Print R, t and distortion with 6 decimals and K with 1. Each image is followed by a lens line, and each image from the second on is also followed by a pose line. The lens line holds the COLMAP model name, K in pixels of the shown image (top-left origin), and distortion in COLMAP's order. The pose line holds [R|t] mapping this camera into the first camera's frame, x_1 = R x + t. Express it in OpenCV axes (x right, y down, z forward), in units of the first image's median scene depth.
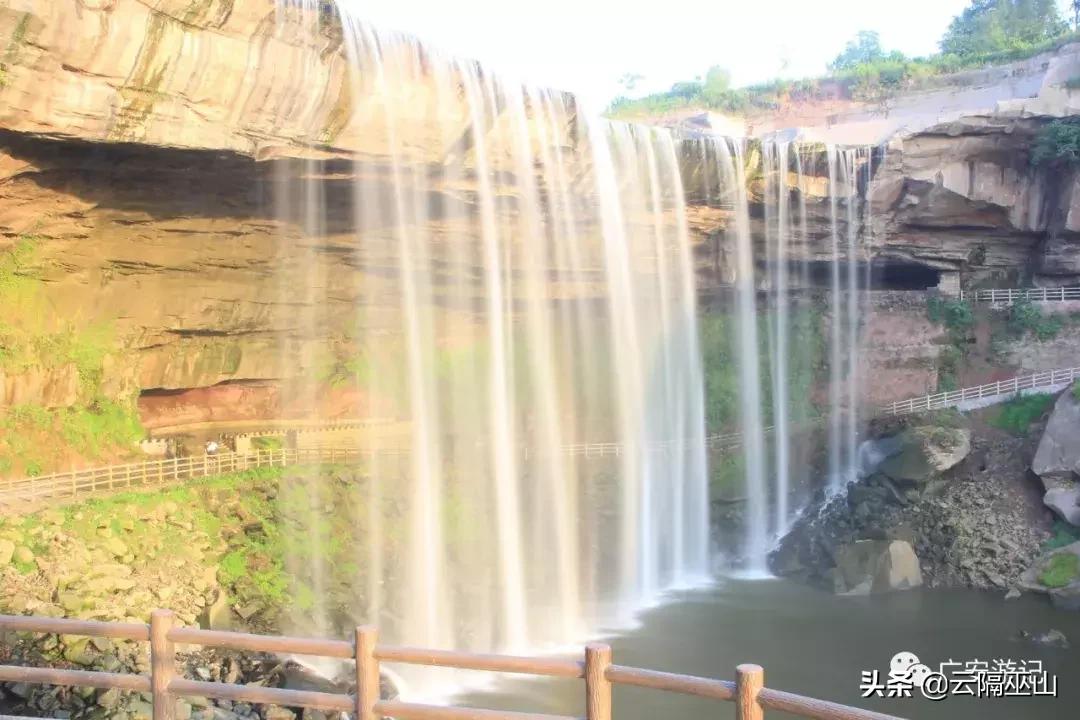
lens RADIAL K [[986.8, 0, 546.0], [0, 986.8, 356.0], [0, 0, 1]] dist [-0.005202, 0.000000]
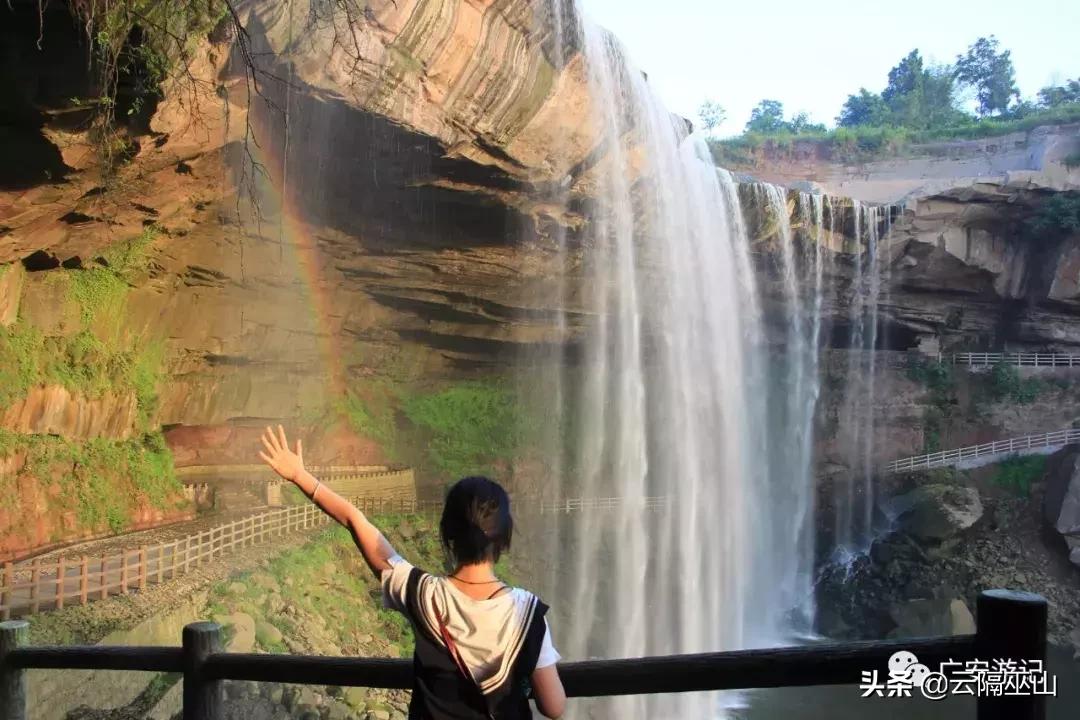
lens RADIAL K [[986.8, 0, 535.5], [0, 986.8, 366.6], [0, 0, 1]] dist [-0.005202, 0.000000]
pose [[0.977875, 0.040554, 0.205220, -0.221300], [-0.031265, 0.998343, -0.048307, 0.012233], [-0.206839, 0.040822, 0.977523, 0.092603]]
